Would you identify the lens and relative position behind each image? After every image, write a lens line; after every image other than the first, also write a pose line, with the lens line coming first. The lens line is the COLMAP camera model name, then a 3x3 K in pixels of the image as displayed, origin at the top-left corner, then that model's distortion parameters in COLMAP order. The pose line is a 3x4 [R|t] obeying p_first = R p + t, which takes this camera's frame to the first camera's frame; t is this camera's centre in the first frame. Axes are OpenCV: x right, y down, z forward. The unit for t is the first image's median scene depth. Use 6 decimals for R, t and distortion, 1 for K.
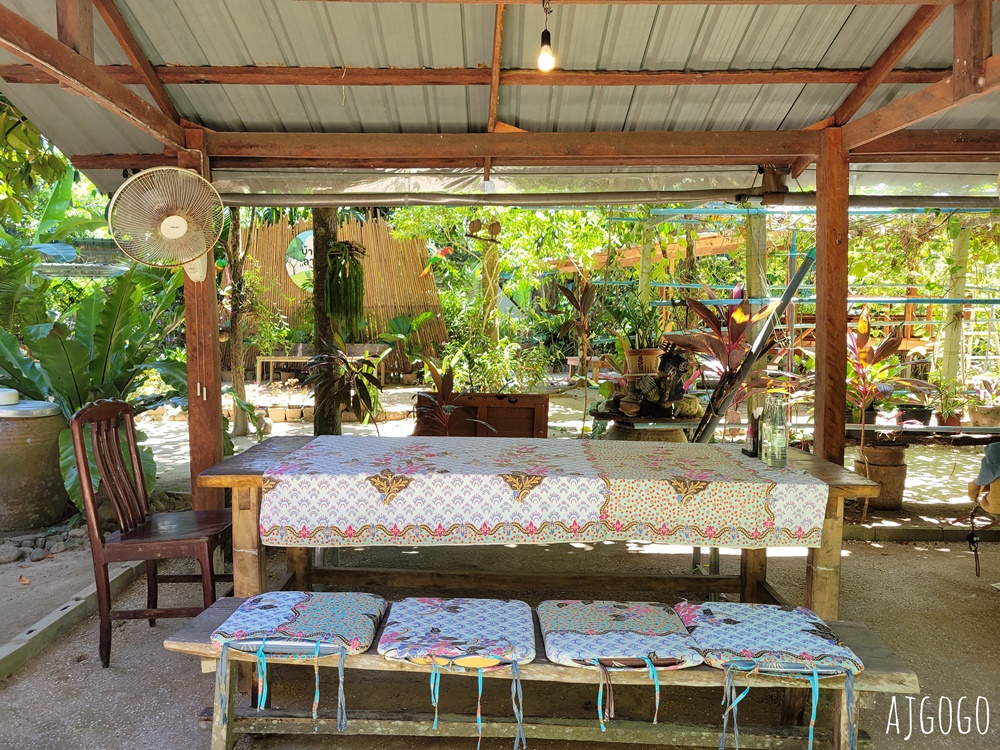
lens RADIAL K [[753.0, 0, 501.1], [0, 753.0, 374.0], [0, 0, 1]] dist [-0.001442, 0.006580]
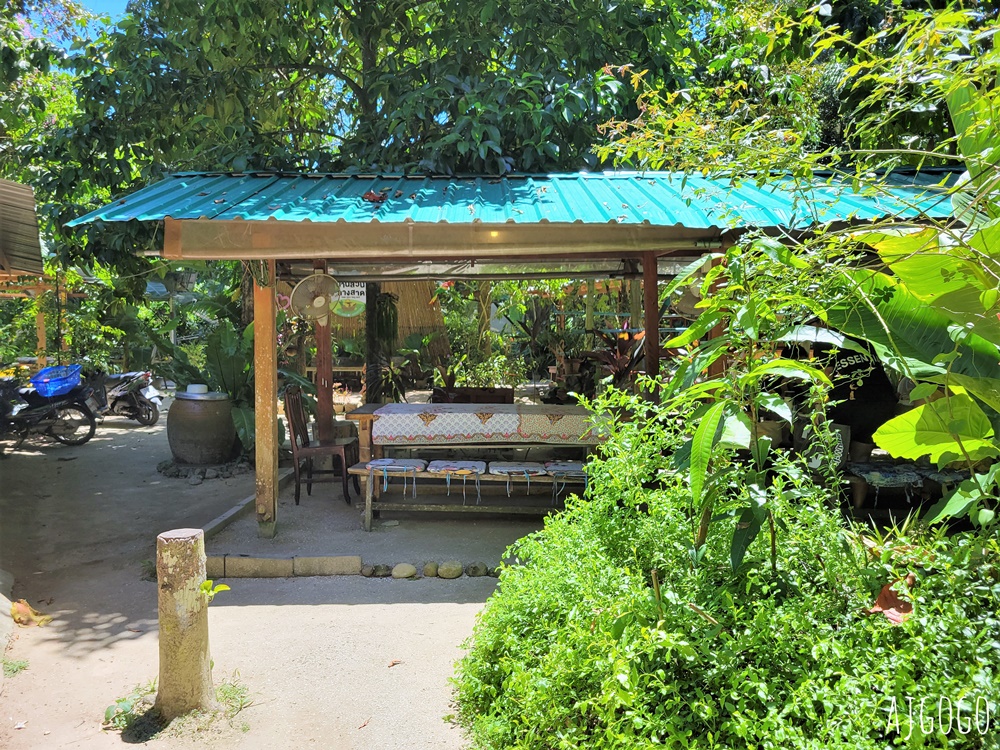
lens RADIAL K [[753.0, 0, 499.2], [0, 753.0, 374.3], [0, 0, 1]] dist [-0.001442, 0.006580]
pose [[0.999956, -0.006700, -0.006631, 0.054565], [0.006601, 0.999869, -0.014793, 0.028739], [0.006729, 0.014749, 0.999869, -0.802276]]
